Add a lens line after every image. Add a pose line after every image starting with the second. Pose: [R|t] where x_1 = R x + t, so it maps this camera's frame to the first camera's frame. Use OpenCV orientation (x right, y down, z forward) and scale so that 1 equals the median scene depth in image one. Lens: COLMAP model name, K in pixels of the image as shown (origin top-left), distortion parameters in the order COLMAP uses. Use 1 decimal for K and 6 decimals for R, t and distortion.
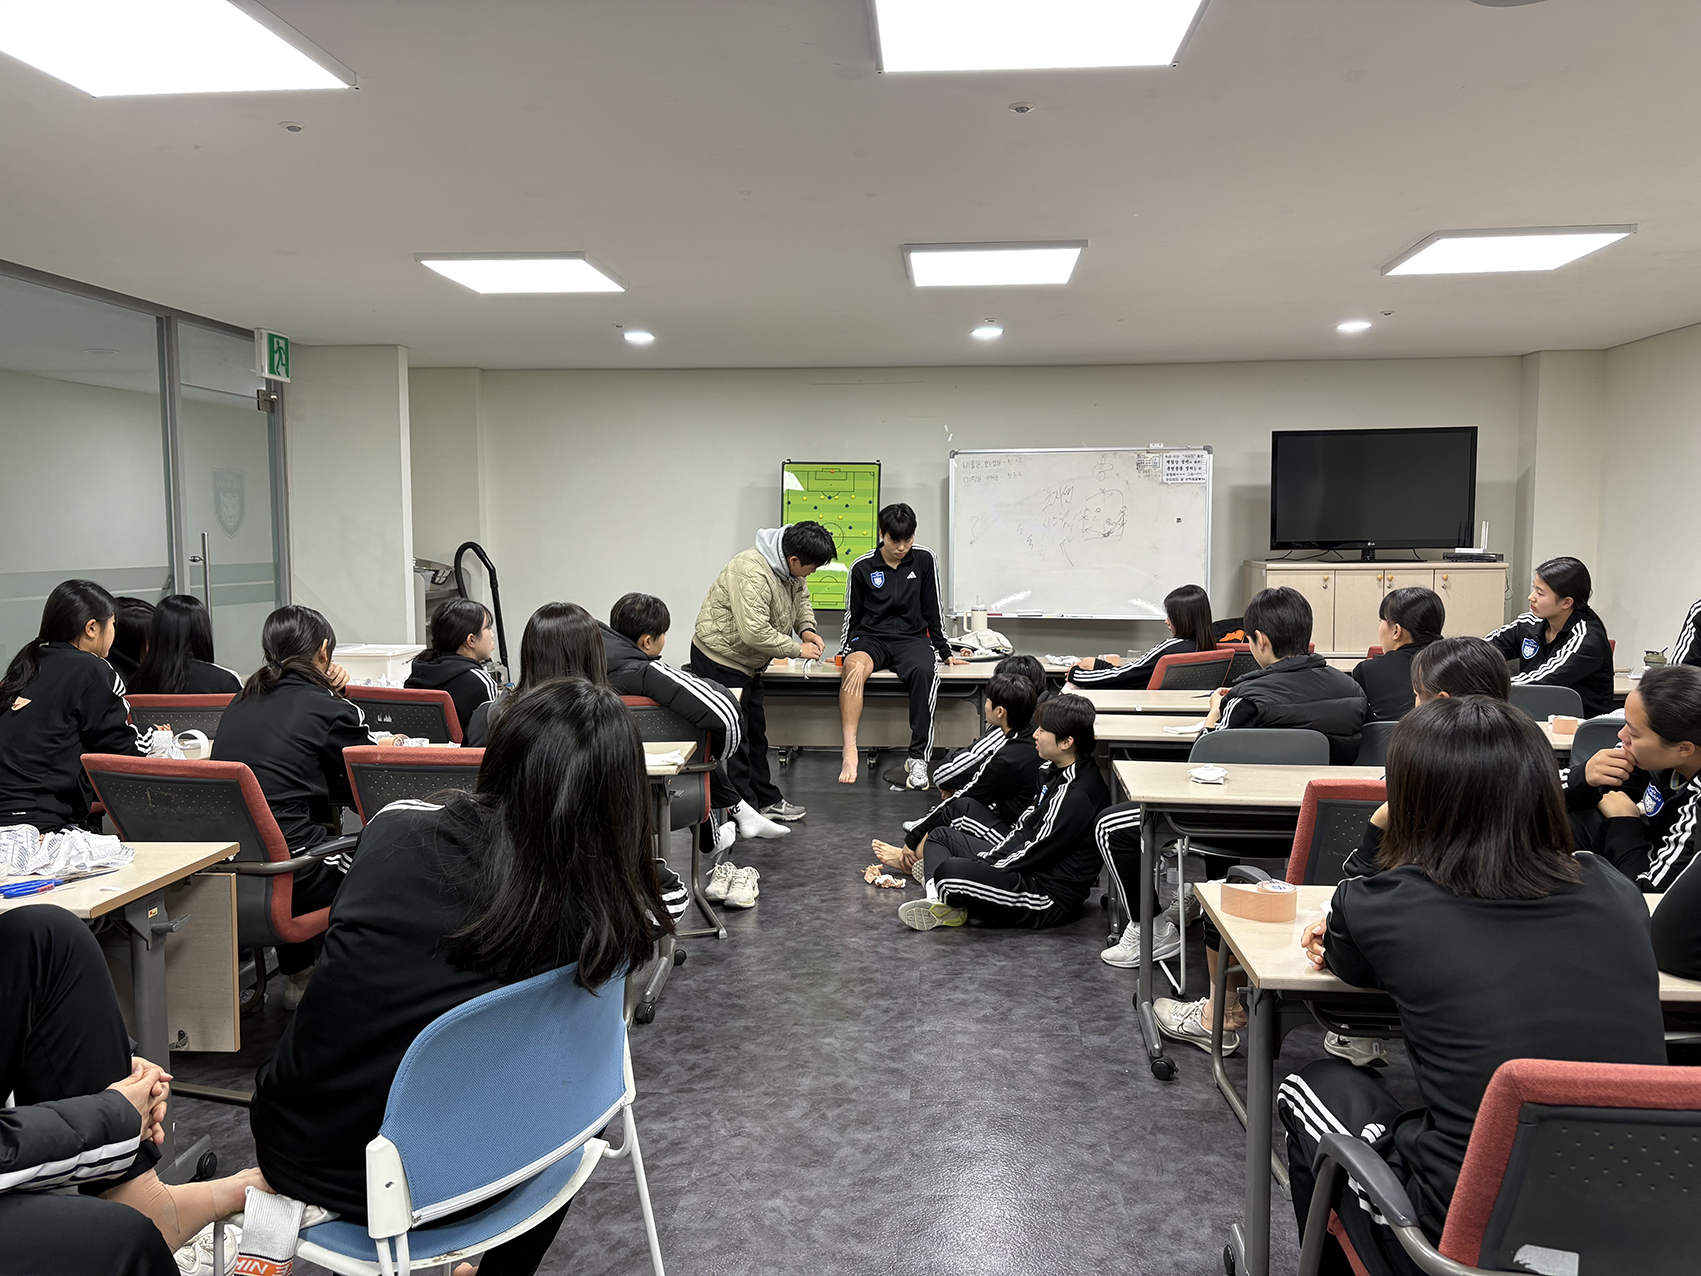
lens RADIAL K [[1277.2, 0, 850.7], [0, 1277.2, 640.7], [0, 0, 1]] dist [0.046582, -0.047583]
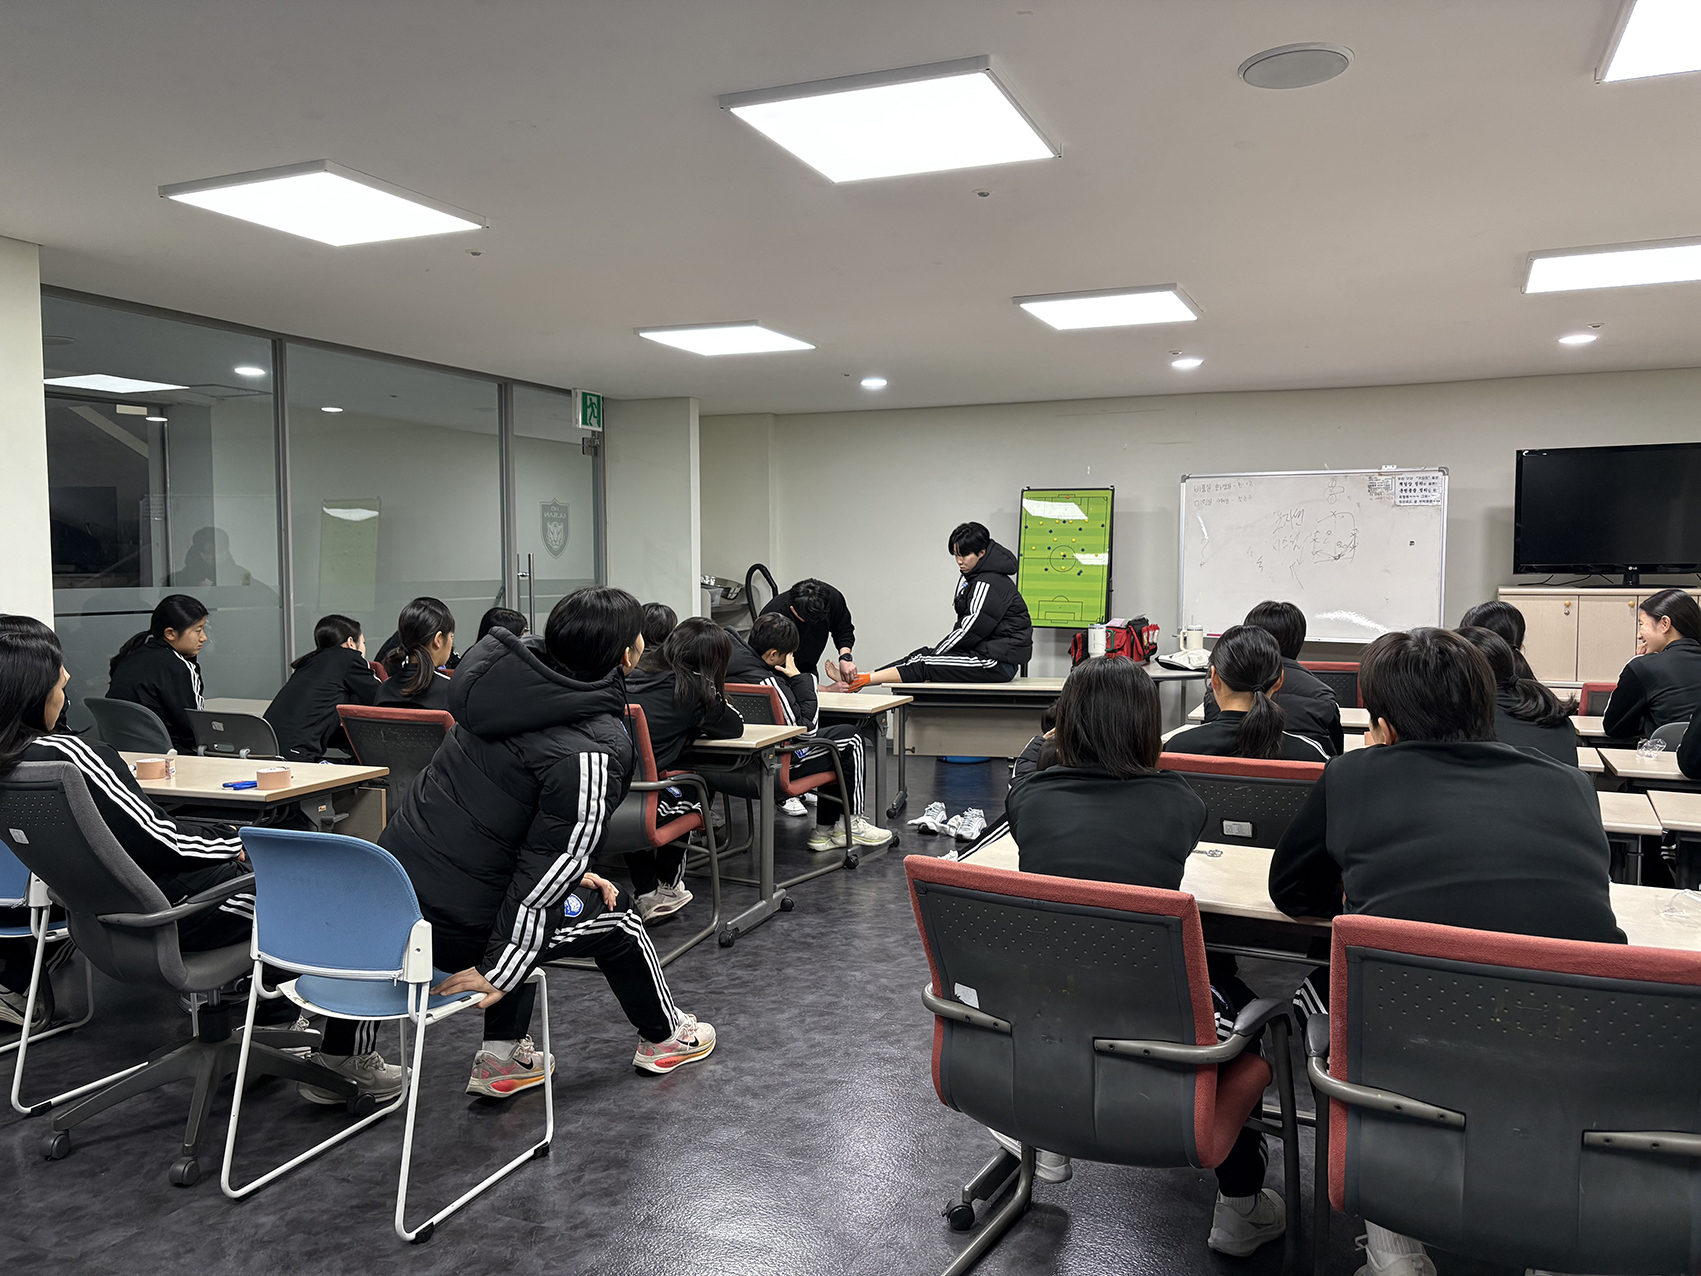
lens RADIAL K [[1277.2, 0, 865.8], [0, 1277.2, 652.3], [0, 0, 1]] dist [0.046582, -0.047583]
pose [[0.949216, 0.025729, -0.313571, 0.190723], [-0.029523, 0.999537, -0.007354, 0.010626], [0.313237, 0.016238, 0.949536, -0.072986]]
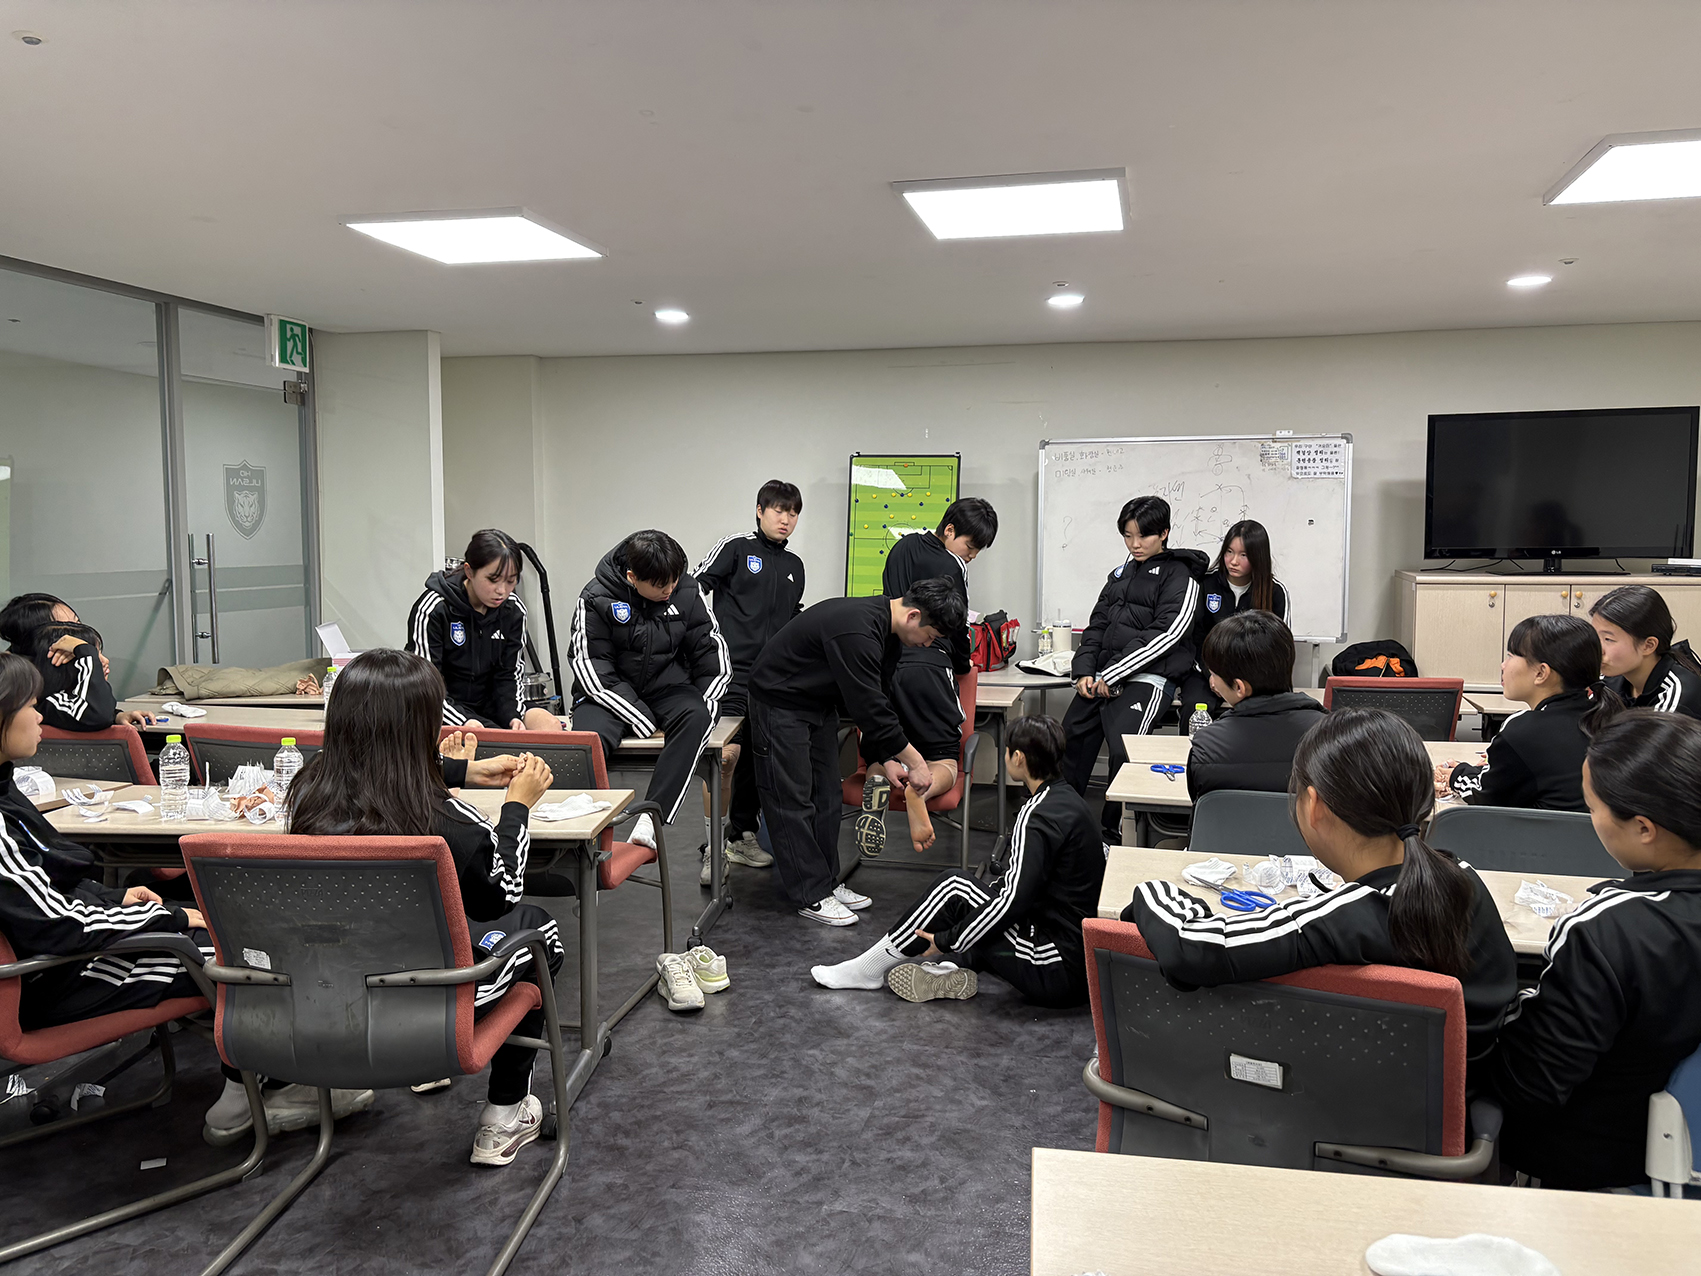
lens RADIAL K [[1277.2, 0, 846.5], [0, 1277.2, 630.5], [0, 0, 1]] dist [0.046582, -0.047583]
pose [[0.988338, 0.016003, -0.151436, 0.094536], [-0.016442, 0.999863, -0.001648, -0.018788], [0.151388, 0.004119, 0.988466, 0.140319]]
